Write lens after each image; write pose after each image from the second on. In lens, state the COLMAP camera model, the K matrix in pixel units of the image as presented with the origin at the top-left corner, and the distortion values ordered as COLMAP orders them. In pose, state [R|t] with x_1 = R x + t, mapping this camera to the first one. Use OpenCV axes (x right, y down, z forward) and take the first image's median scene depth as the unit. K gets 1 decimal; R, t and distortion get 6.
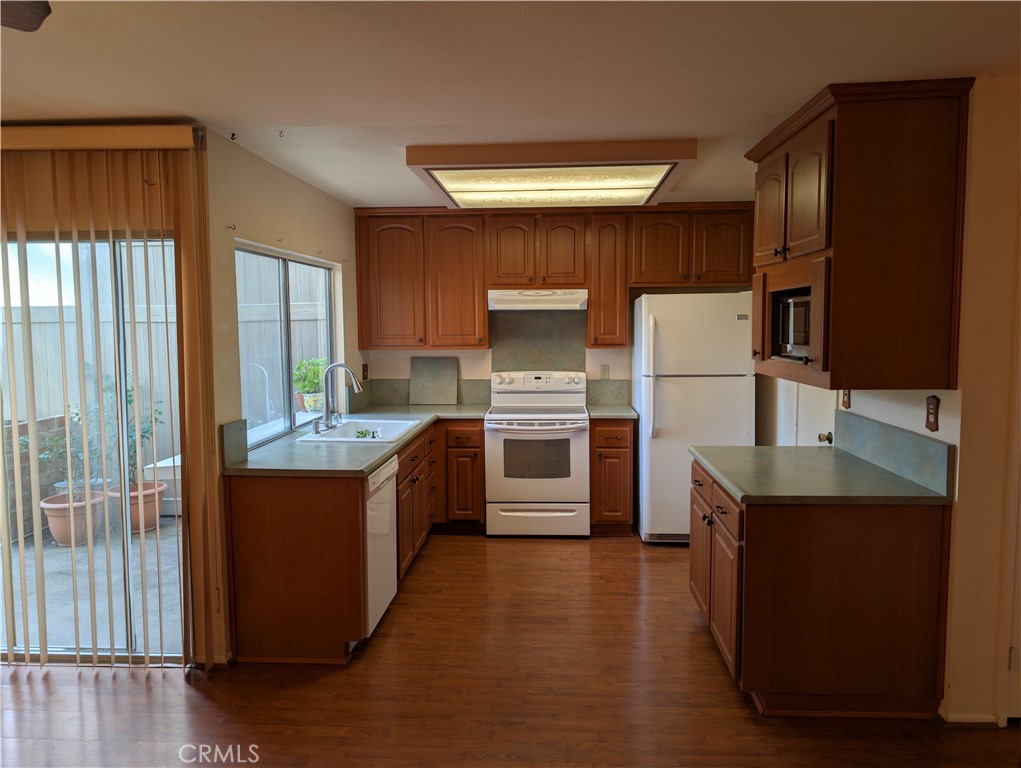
lens RADIAL K [[740.7, 0, 514.5], [0, 740.7, 381.9], [0, 0, 1]] dist [0.037683, -0.031589]
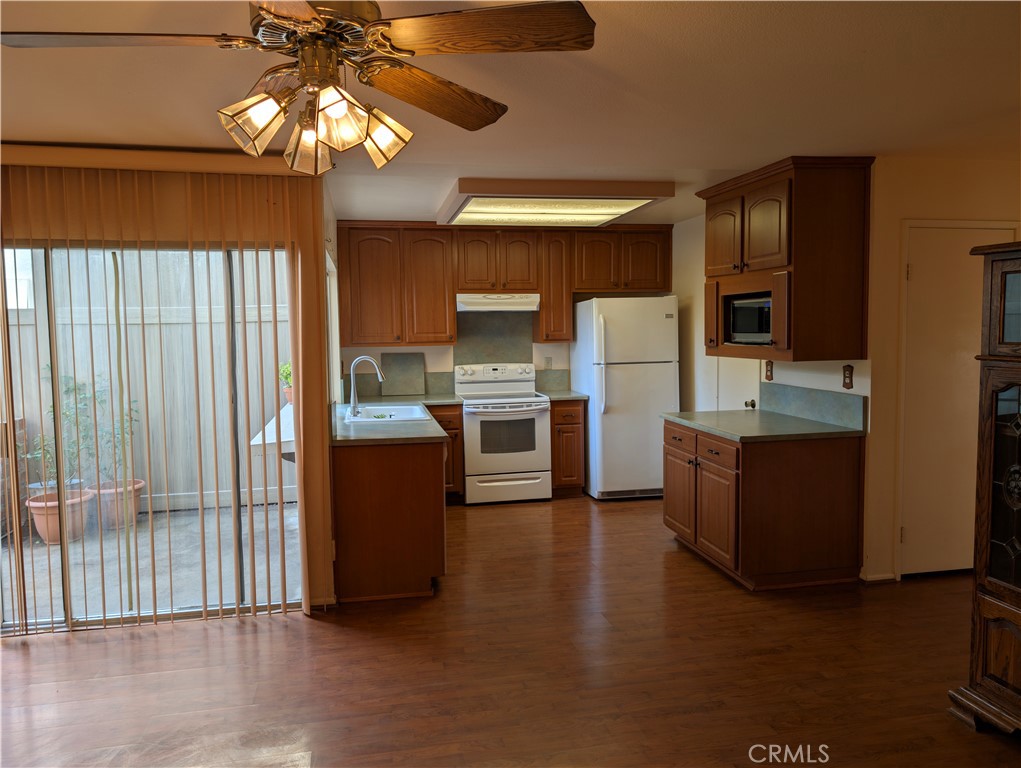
lens RADIAL K [[740.7, 0, 510.2], [0, 740.7, 380.3], [0, 0, 1]] dist [0.037683, -0.031589]
pose [[0.967142, -0.026129, 0.252889, -0.331576], [0.028725, 0.999566, -0.006577, 0.027791], [-0.252607, 0.013625, 0.967473, -0.188472]]
